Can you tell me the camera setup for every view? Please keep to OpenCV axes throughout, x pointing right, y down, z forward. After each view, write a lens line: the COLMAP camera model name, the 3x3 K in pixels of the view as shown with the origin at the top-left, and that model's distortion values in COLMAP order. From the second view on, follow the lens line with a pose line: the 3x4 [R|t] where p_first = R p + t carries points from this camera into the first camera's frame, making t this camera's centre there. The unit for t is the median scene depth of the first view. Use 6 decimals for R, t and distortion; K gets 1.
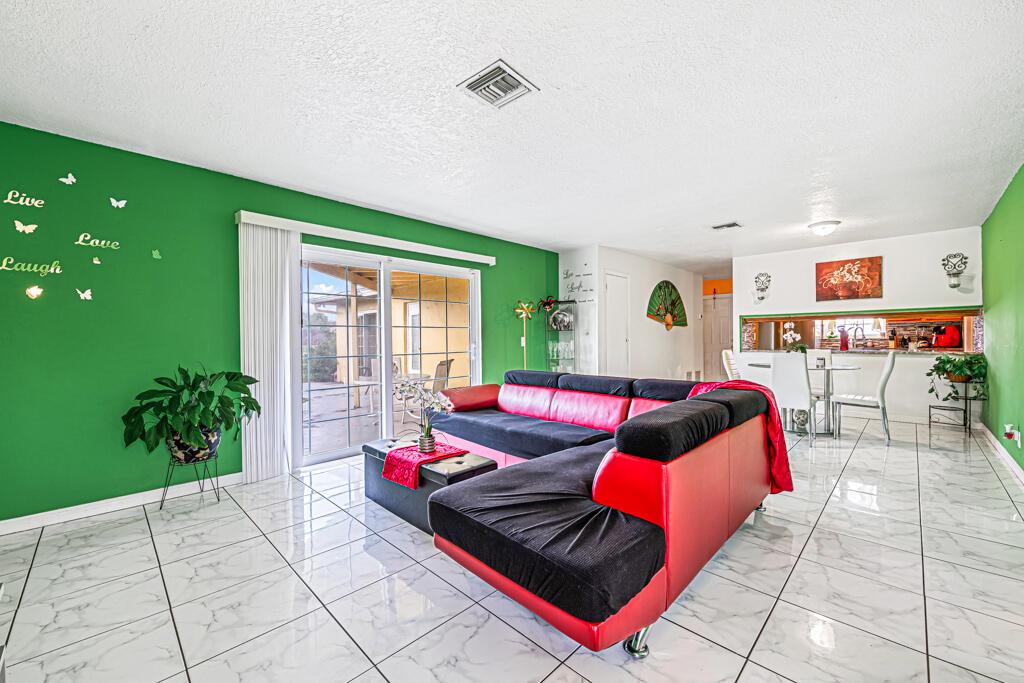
lens RADIAL K [[410.7, 0, 509.0], [0, 410.7, 360.3], [0, 0, 1]] dist [-0.002349, -0.002102]
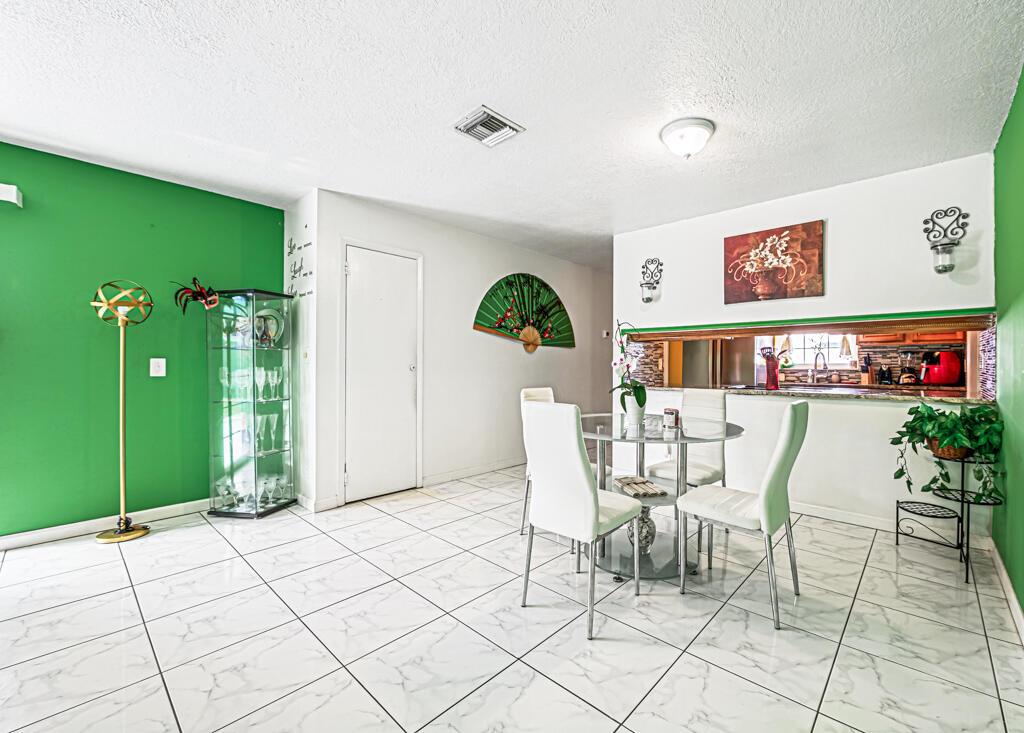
lens RADIAL K [[440.5, 0, 538.7], [0, 440.5, 385.5], [0, 0, 1]] dist [-0.012043, -0.000096]
pose [[0.998900, 0.012052, 0.045306, 0.488606], [-0.011779, 0.999911, -0.006283, -0.022943], [-0.045378, 0.005742, 0.998953, 0.416948]]
